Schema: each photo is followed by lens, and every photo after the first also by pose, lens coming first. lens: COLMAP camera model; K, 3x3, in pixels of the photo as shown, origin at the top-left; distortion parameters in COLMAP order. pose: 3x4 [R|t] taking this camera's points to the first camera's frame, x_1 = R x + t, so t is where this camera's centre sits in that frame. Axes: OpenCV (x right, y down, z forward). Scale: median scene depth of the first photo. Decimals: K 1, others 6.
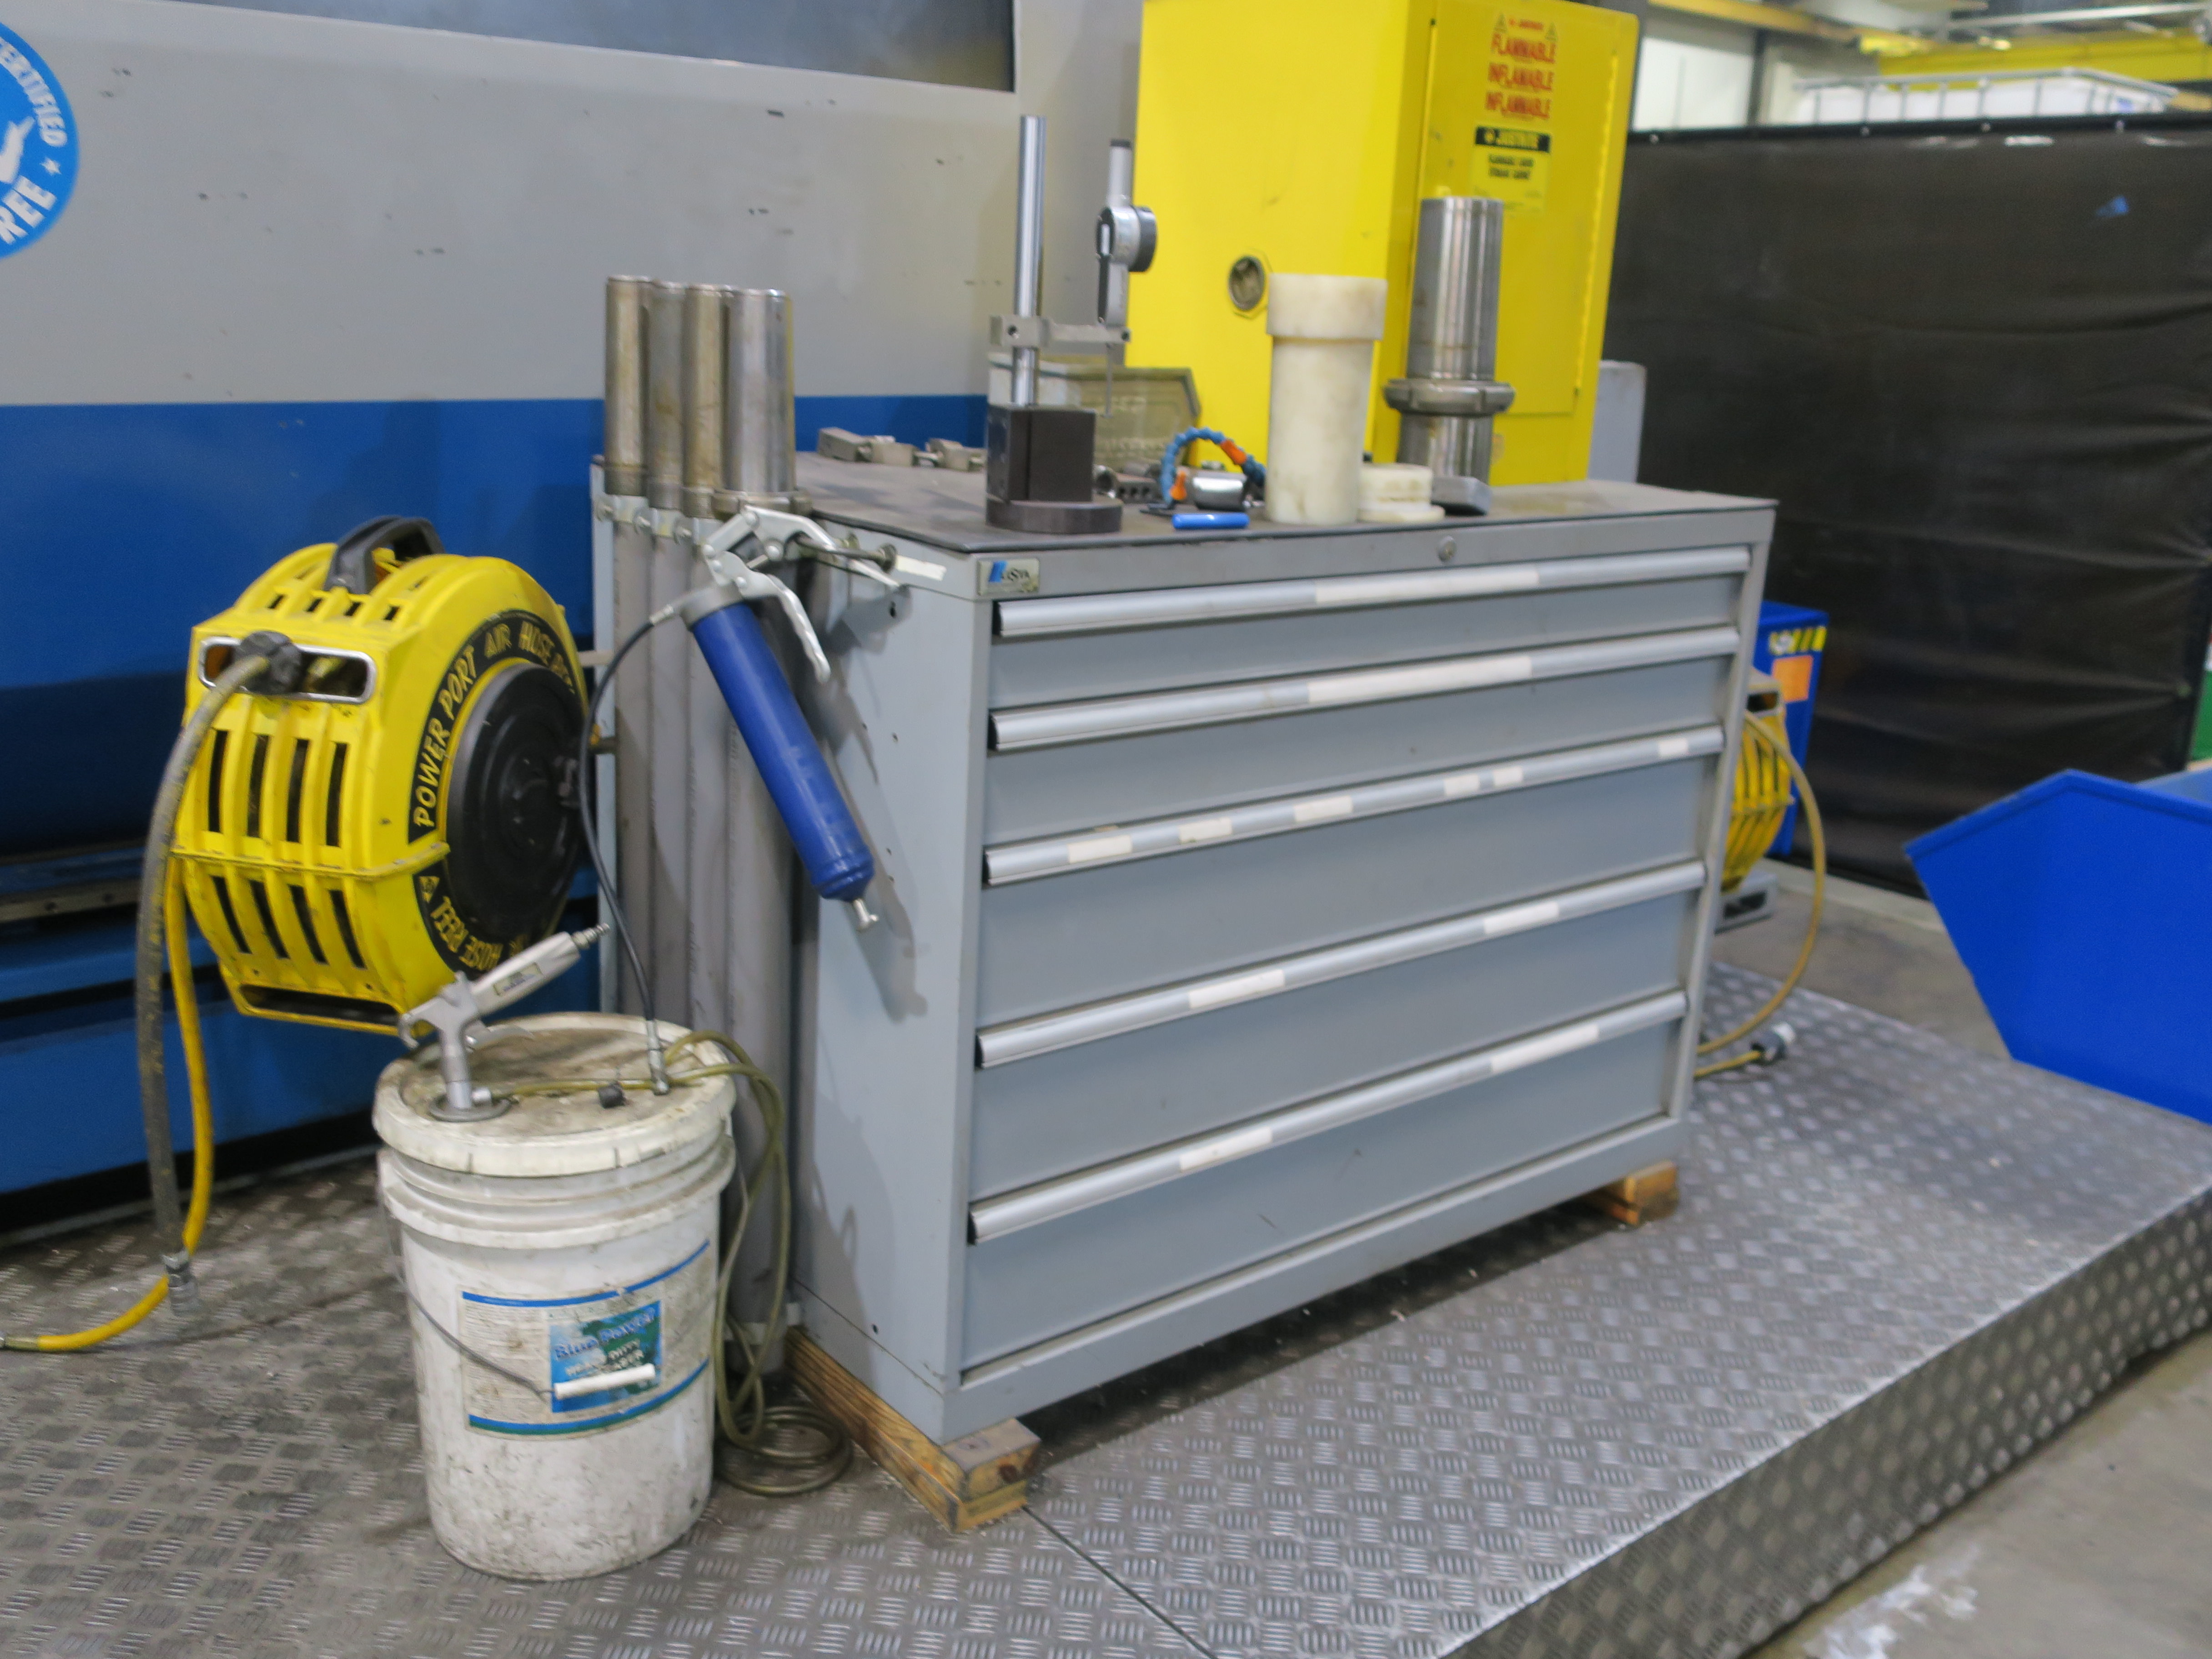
lens RADIAL K [[1984.3, 0, 1106.0], [0, 1984.3, 829.5], [0, 0, 1]] dist [0.003613, 0.013893]
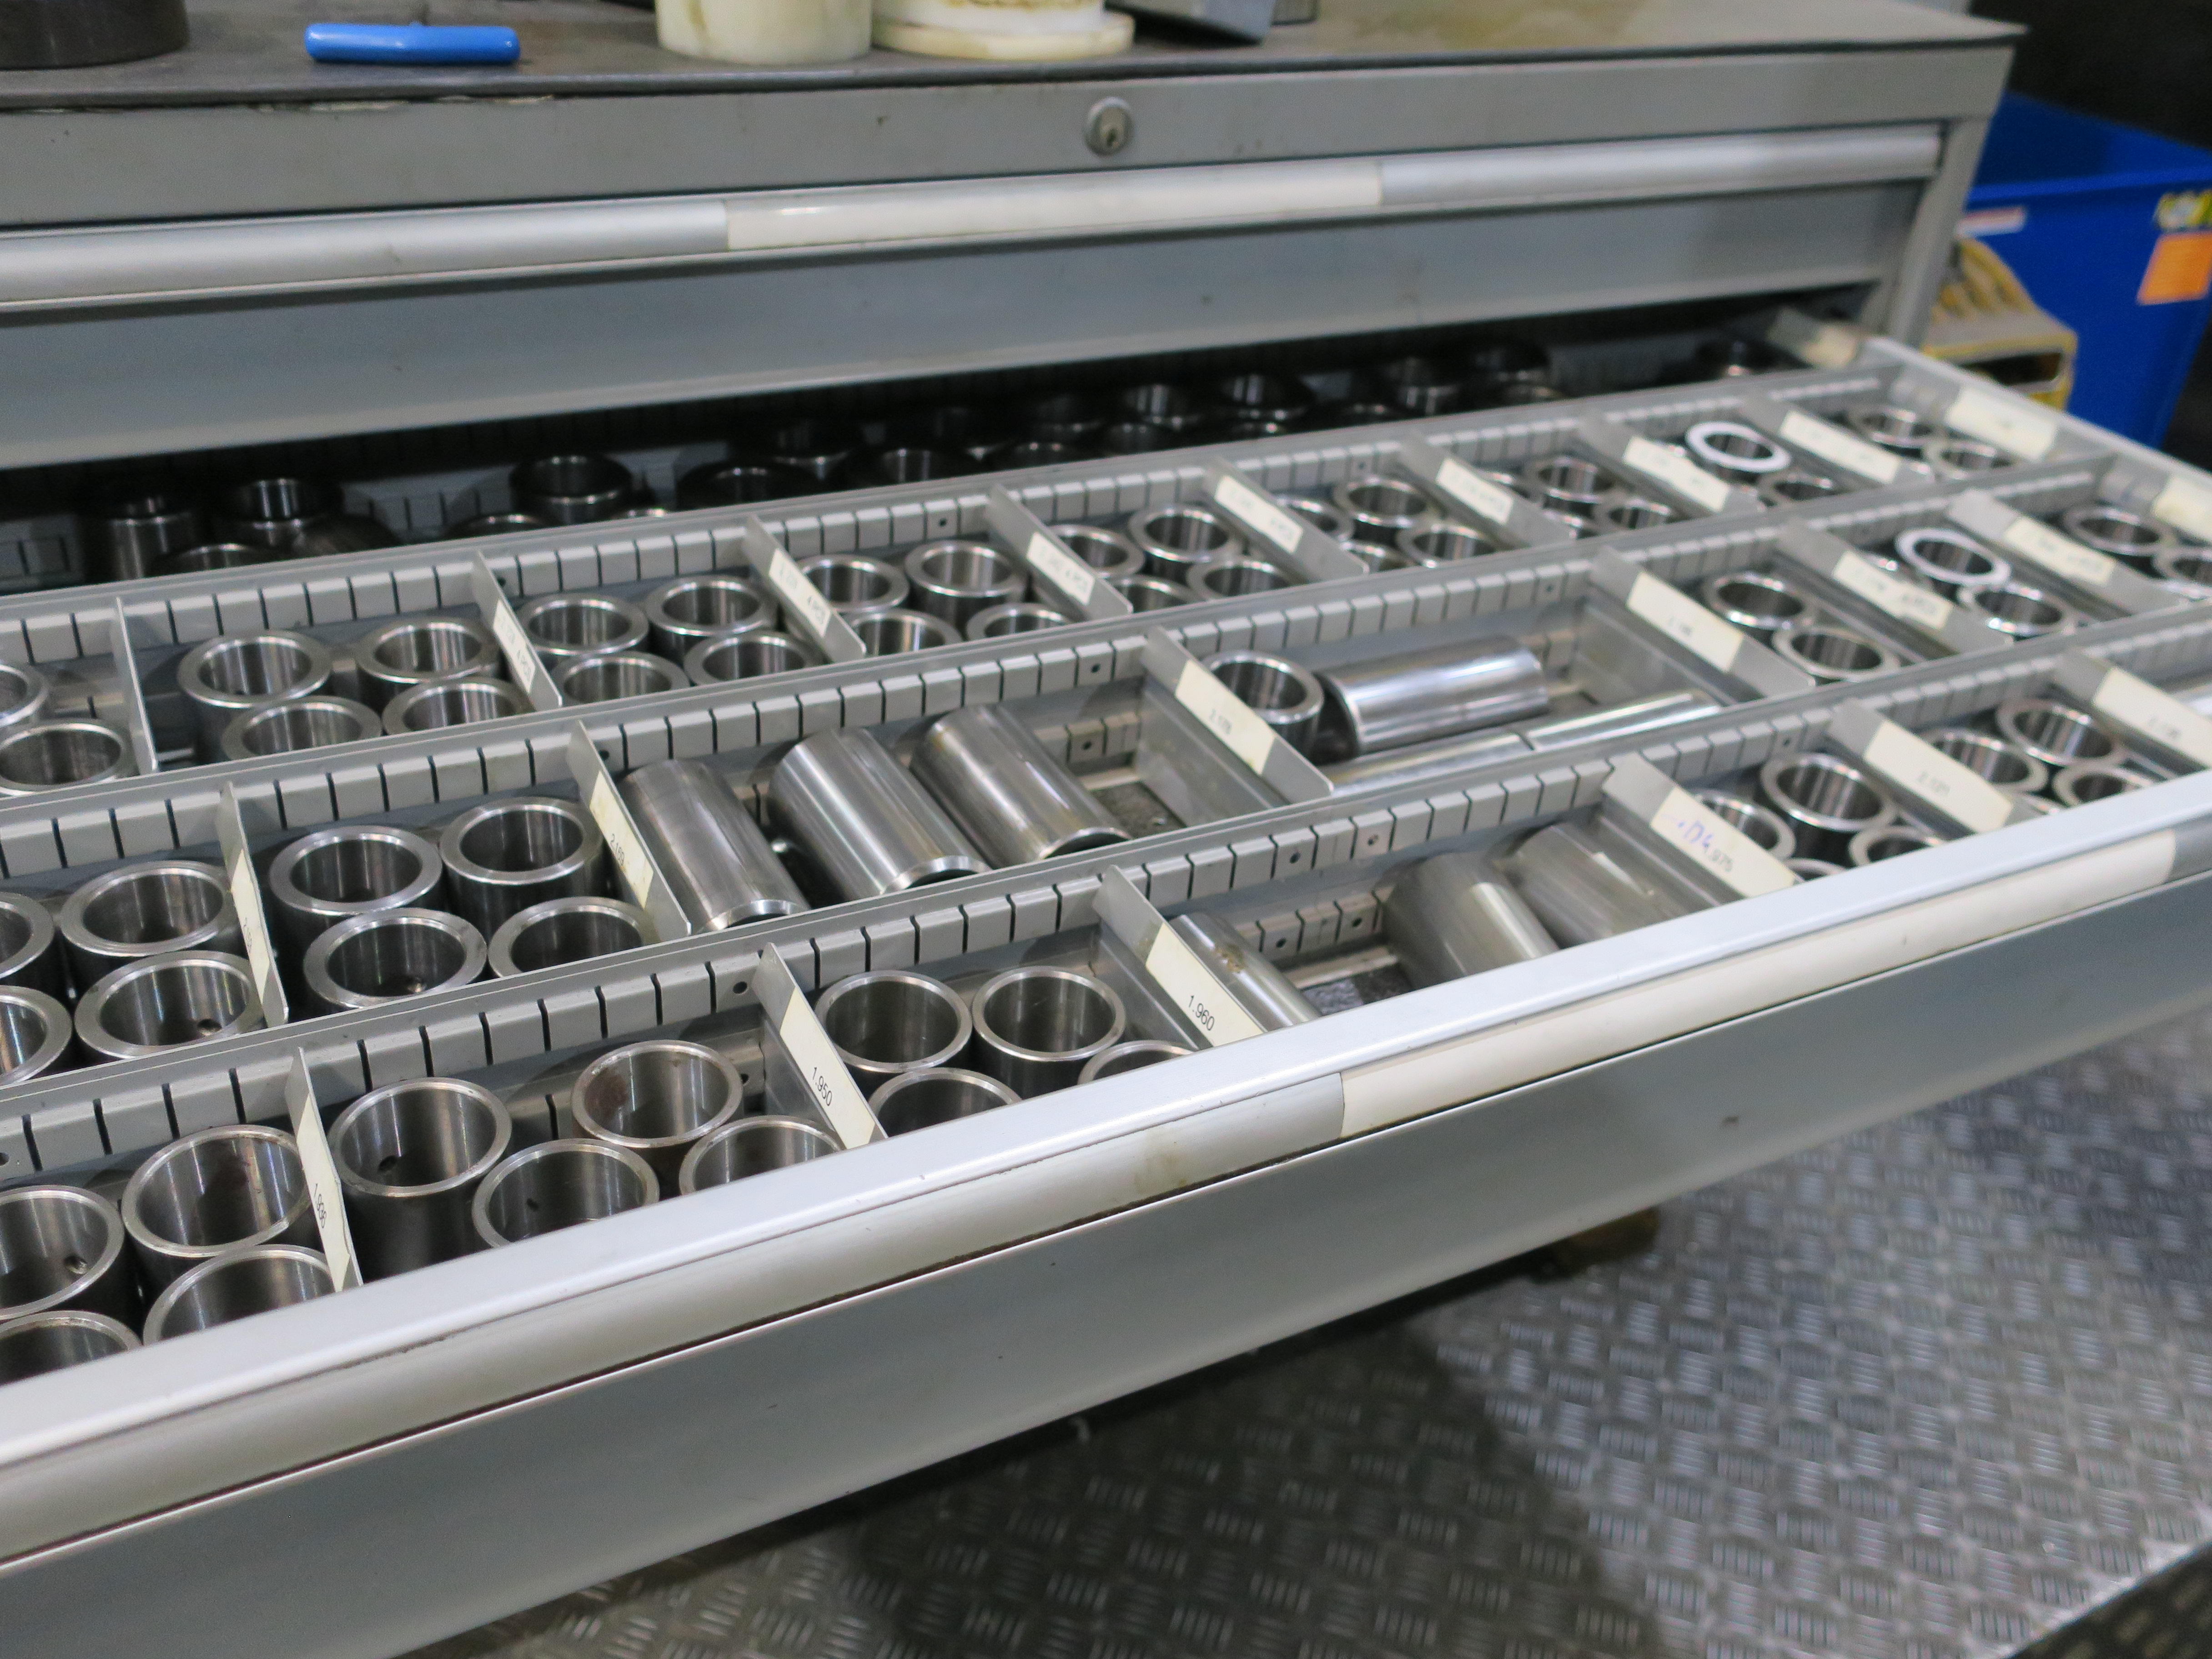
lens RADIAL K [[1984.3, 0, 1106.0], [0, 1984.3, 829.5], [0, 0, 1]] dist [0.003613, 0.013893]
pose [[0.979993, 0.123143, -0.156364, 0.221615], [-0.076906, 0.958888, 0.273167, -0.094947], [0.183575, -0.255676, 0.949173, 0.459933]]
